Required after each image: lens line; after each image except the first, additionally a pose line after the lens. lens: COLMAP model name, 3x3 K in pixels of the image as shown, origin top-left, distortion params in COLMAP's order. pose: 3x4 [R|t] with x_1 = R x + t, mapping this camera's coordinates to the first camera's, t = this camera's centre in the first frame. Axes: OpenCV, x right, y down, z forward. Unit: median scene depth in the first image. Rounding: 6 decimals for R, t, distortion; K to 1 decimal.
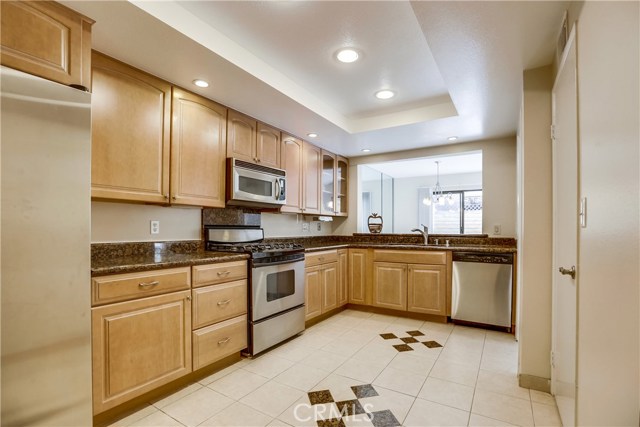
lens RADIAL K [[307.8, 0, 333.5], [0, 307.8, 225.6], [0, 0, 1]] dist [-0.020480, -0.000188]
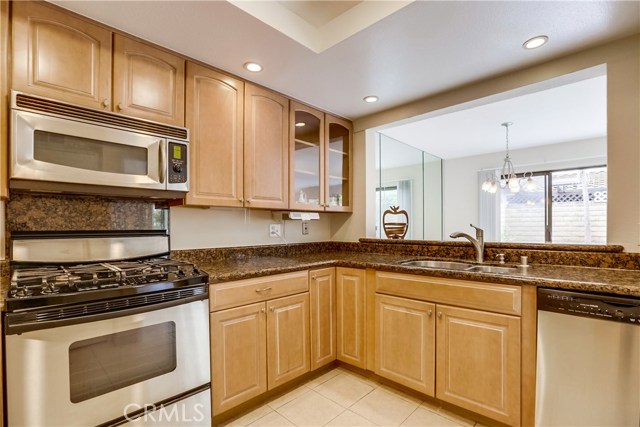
lens RADIAL K [[301.6, 0, 330.1], [0, 301.6, 226.9], [0, 0, 1]] dist [-0.022804, 0.000314]
pose [[0.975553, -0.006861, -0.219656, 0.167055], [0.009487, 0.999896, 0.010902, -0.007564], [0.219558, -0.012720, 0.975517, 0.451447]]
